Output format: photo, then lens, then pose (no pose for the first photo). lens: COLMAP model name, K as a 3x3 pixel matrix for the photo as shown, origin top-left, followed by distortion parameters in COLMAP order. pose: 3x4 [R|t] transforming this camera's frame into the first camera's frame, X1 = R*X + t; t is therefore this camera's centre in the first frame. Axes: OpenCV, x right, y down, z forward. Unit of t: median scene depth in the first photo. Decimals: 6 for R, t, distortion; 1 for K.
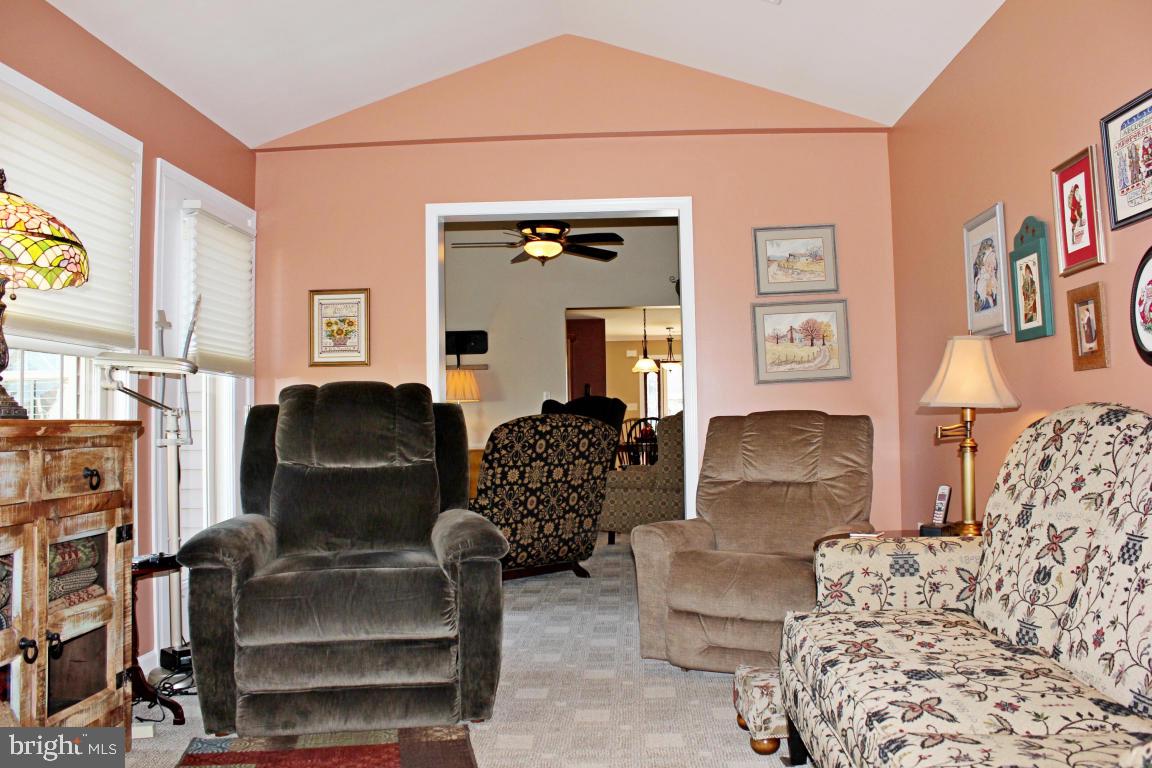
lens RADIAL K [[966.9, 0, 576.5], [0, 966.9, 384.5], [0, 0, 1]] dist [-0.122819, 0.078471]
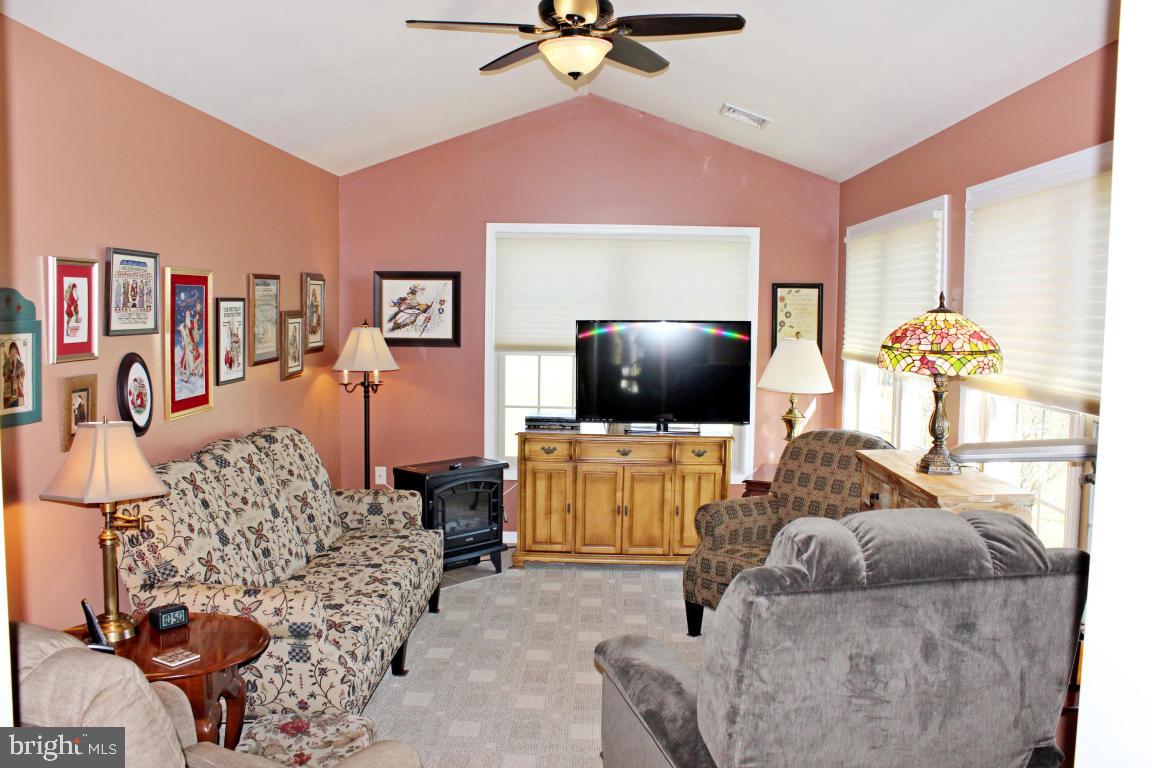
lens RADIAL K [[966.9, 0, 576.3], [0, 966.9, 383.0], [0, 0, 1]] dist [-0.122819, 0.078471]
pose [[-0.999317, -0.020694, -0.030628, -0.030794], [-0.021865, 0.999023, 0.038398, -0.153907], [0.029803, 0.039041, -0.998793, 2.173288]]
